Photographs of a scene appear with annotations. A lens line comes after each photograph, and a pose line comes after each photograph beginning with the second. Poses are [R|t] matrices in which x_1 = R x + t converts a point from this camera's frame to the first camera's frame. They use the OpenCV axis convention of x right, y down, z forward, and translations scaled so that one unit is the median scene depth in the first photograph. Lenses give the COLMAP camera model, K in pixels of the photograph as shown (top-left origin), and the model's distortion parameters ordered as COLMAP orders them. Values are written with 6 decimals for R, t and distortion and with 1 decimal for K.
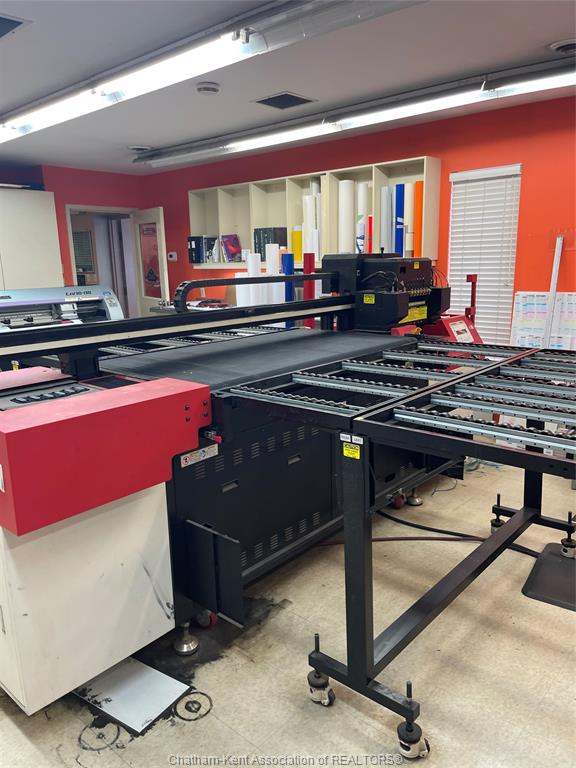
lens RADIAL K [[573.5, 0, 284.1], [0, 573.5, 383.0], [0, 0, 1]] dist [0.065745, -0.084706]
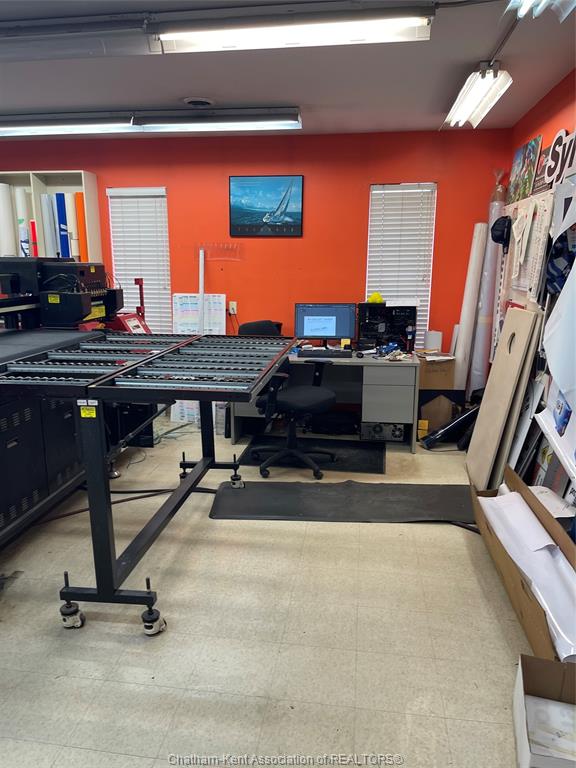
lens RADIAL K [[573.5, 0, 288.2], [0, 573.5, 384.1], [0, 0, 1]] dist [0.065745, -0.084706]
pose [[0.826997, -0.094062, 0.554282, -0.124205], [0.098240, 0.994914, 0.022262, 0.039565], [-0.553557, 0.036042, 0.832031, -0.181123]]
